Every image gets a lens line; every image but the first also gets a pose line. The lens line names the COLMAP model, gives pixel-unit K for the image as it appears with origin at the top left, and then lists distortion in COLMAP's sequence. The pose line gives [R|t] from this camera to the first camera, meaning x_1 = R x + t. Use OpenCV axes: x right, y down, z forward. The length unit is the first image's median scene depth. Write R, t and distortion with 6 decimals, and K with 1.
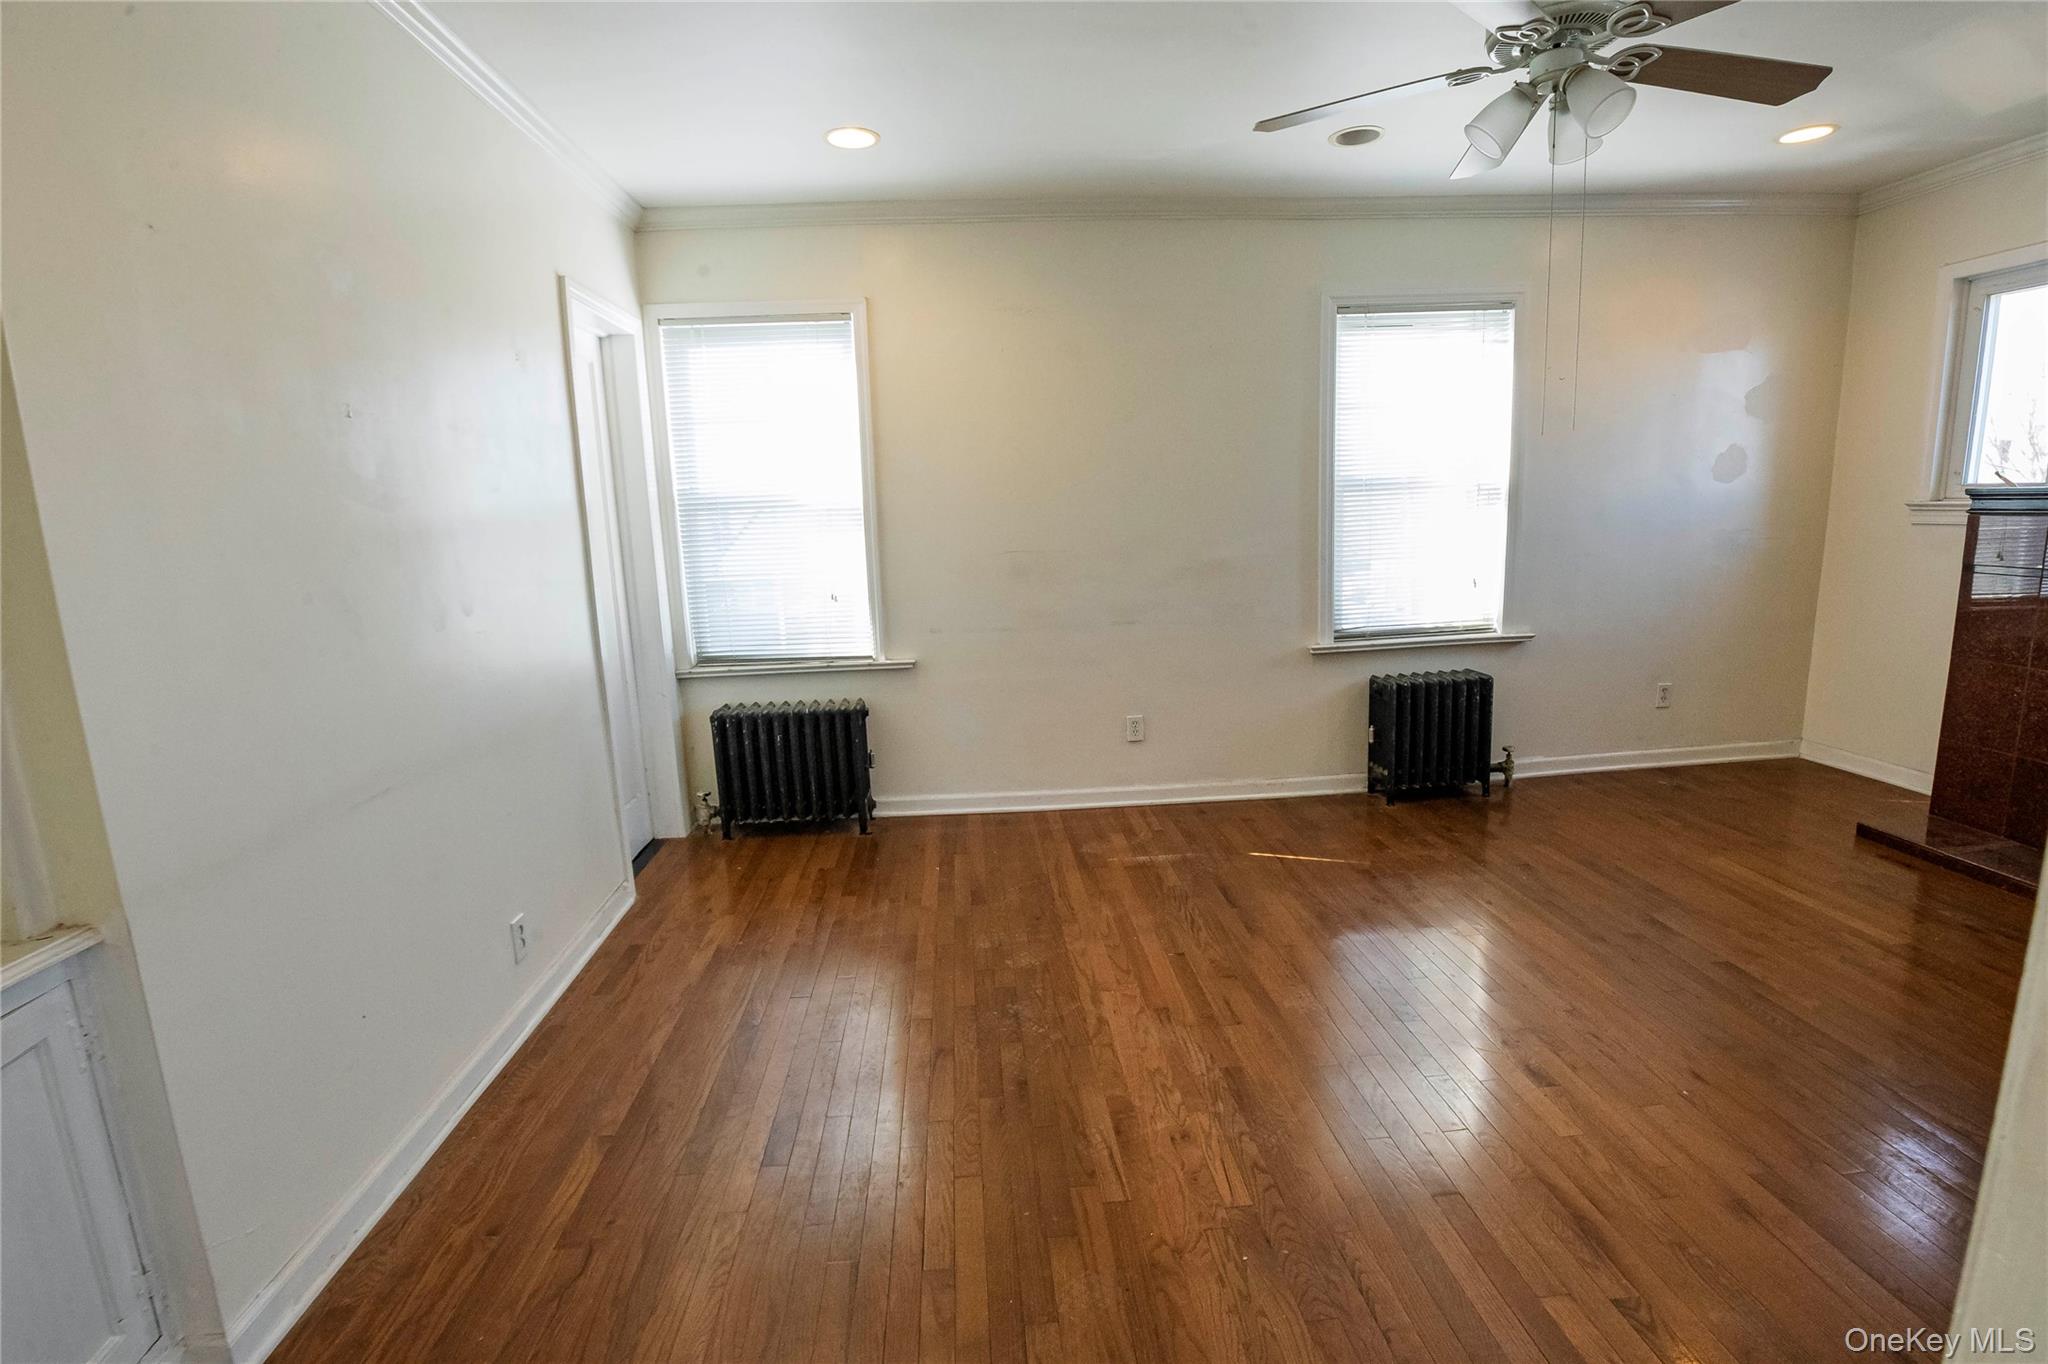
lens RADIAL K [[953.0, 0, 1028.5], [0, 953.0, 684.2], [0, 0, 1]] dist [-0.051861, 0.011273]
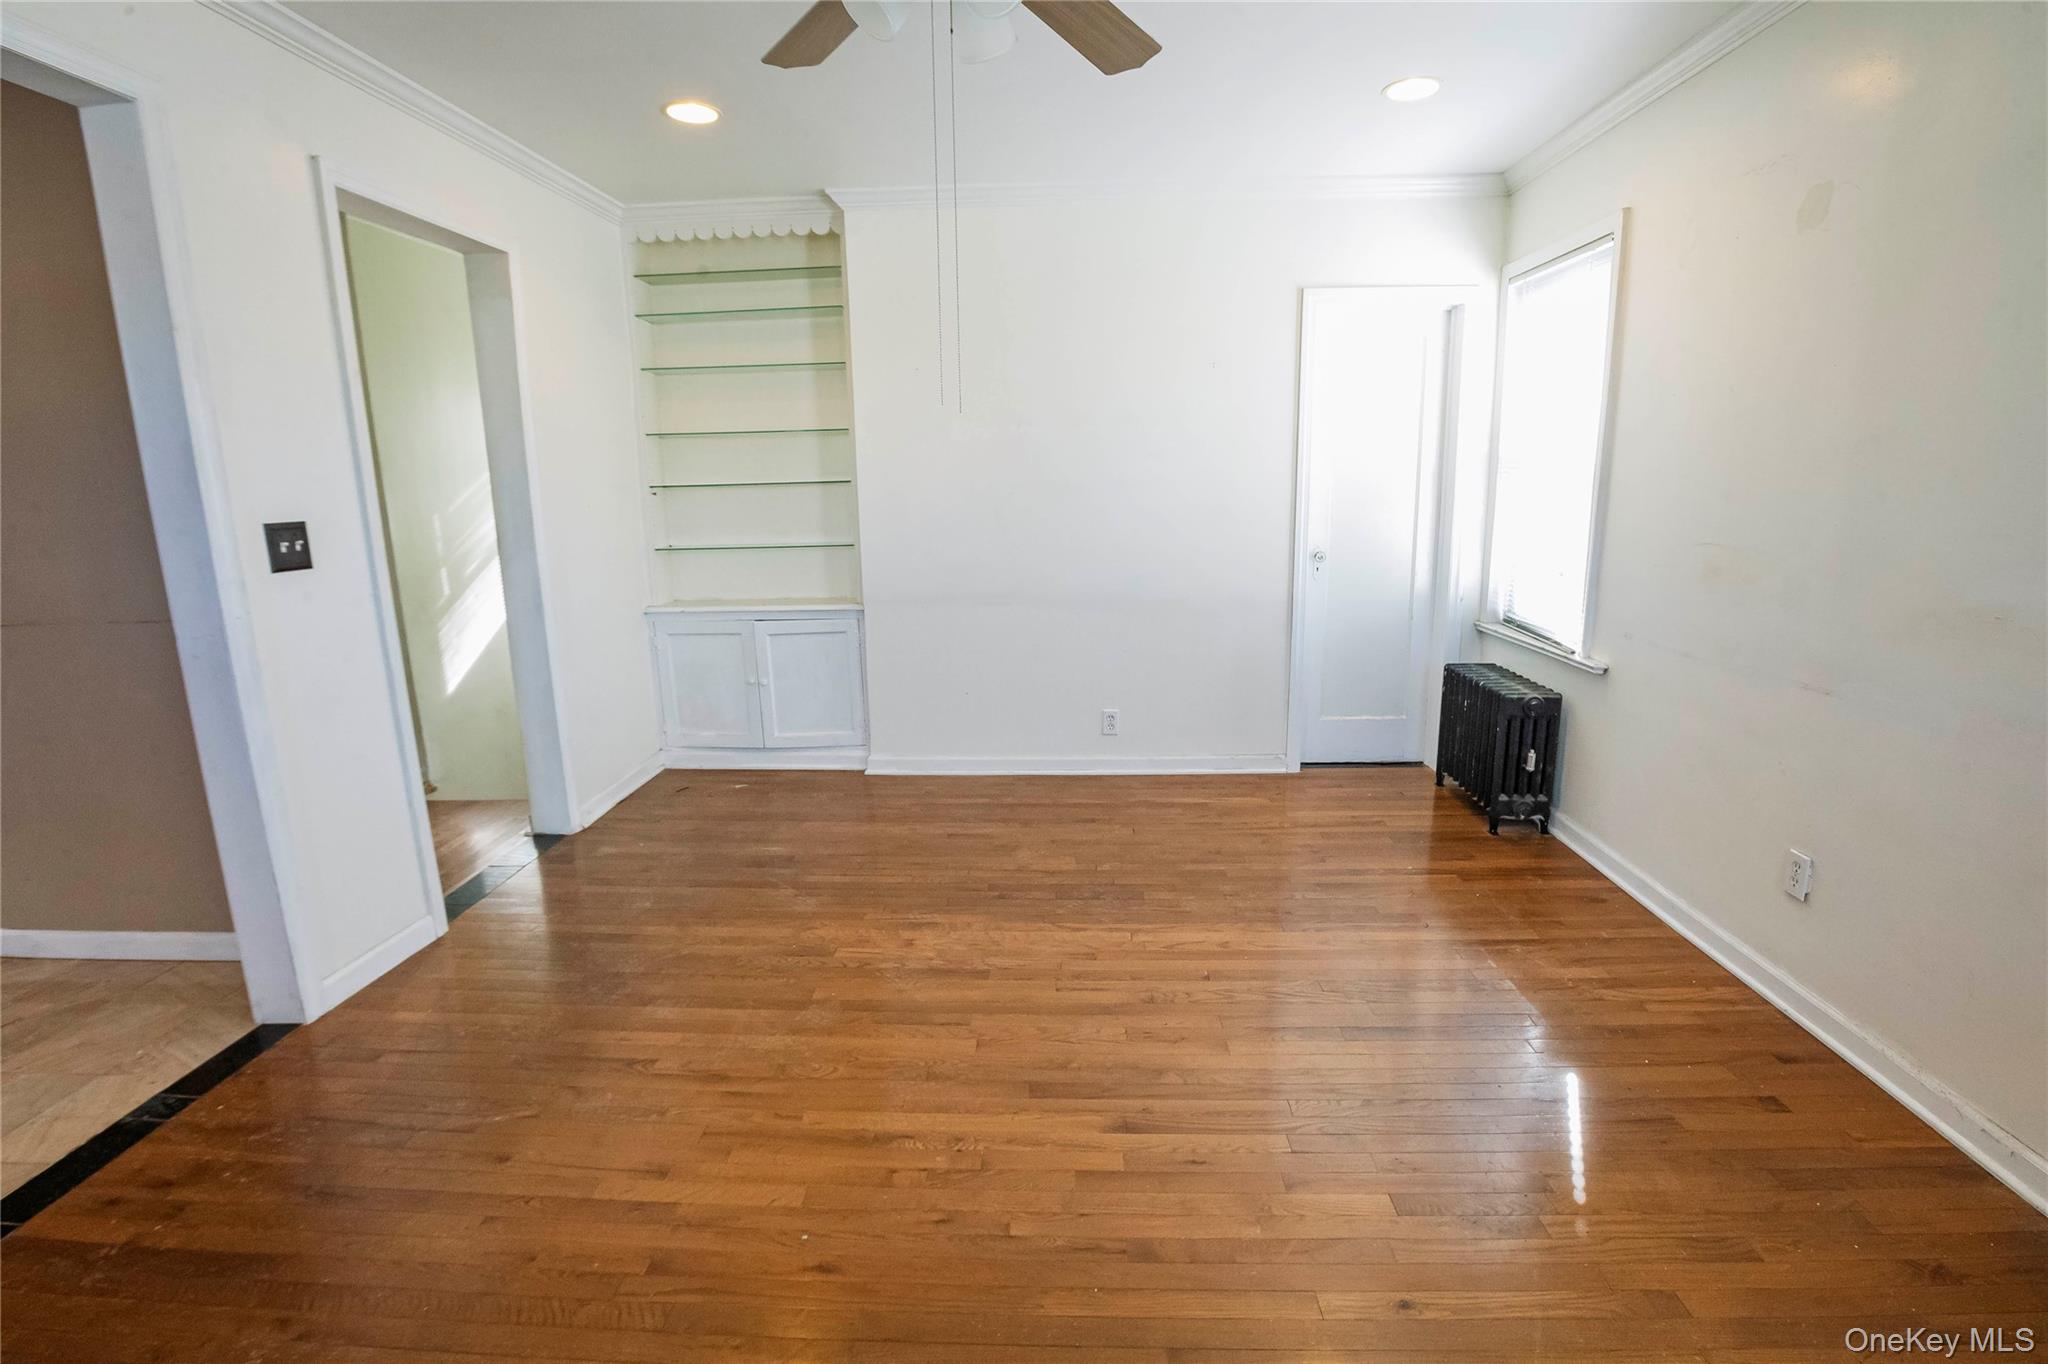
lens RADIAL K [[953.0, 0, 1028.5], [0, 953.0, 684.2], [0, 0, 1]] dist [-0.051861, 0.011273]
pose [[-0.113638, 0.245311, -0.962761, 0.695318], [-0.158869, 0.952082, 0.261342, -0.138395], [0.980738, 0.182651, -0.069221, 0.591468]]
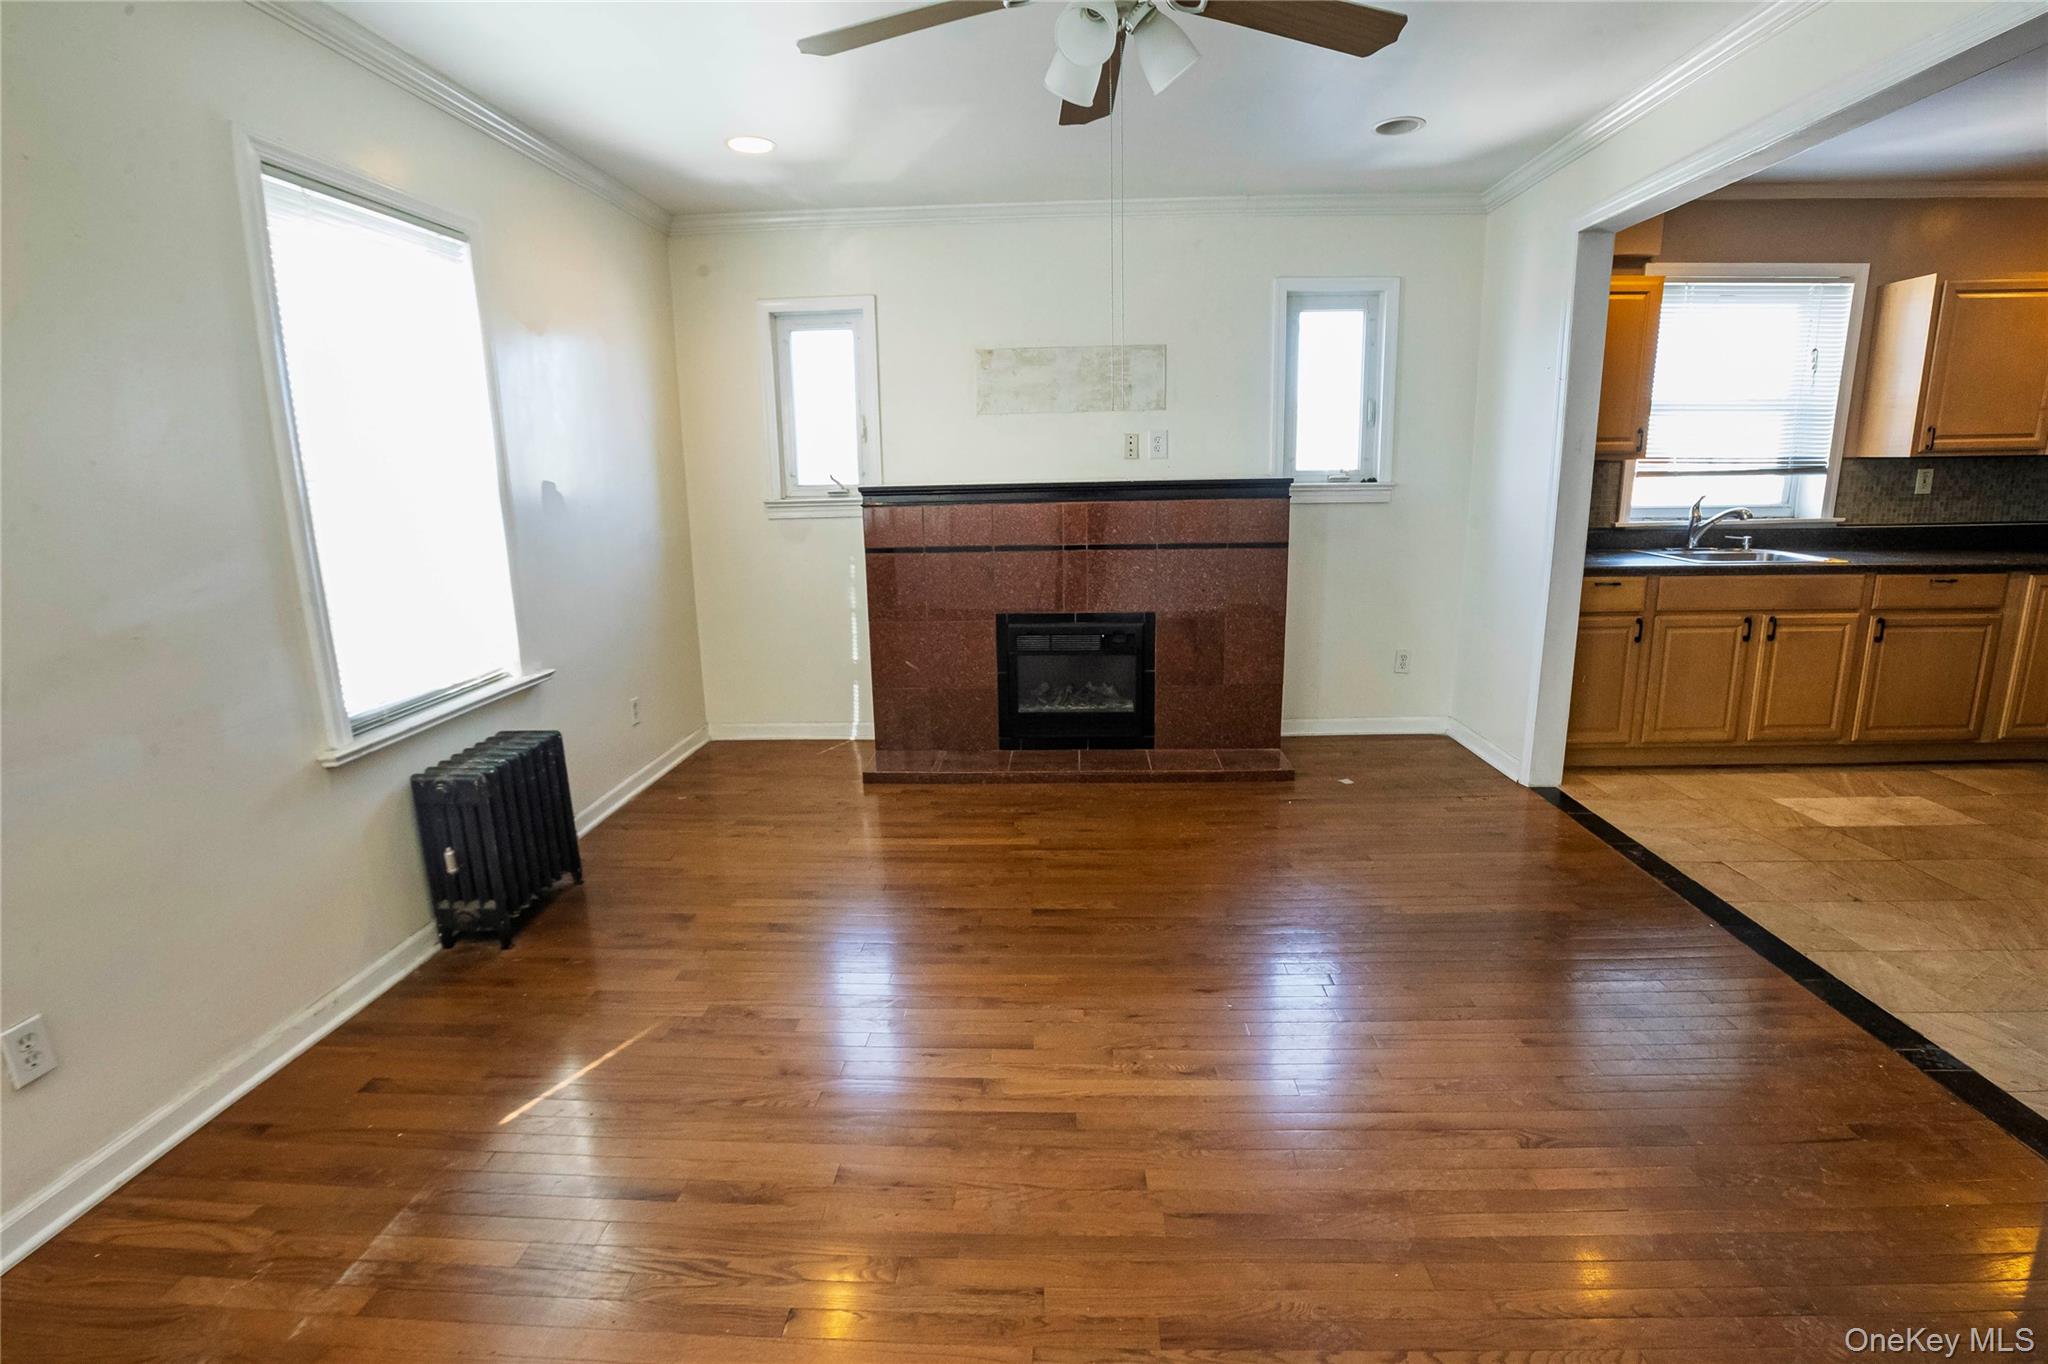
lens RADIAL K [[953.0, 0, 1028.5], [0, 953.0, 684.2], [0, 0, 1]] dist [-0.051861, 0.011273]
pose [[0.124401, -0.178929, 0.975966, -0.199570], [0.195688, 0.968712, 0.152655, -0.087677], [-0.972744, 0.171994, 0.155523, 0.505002]]
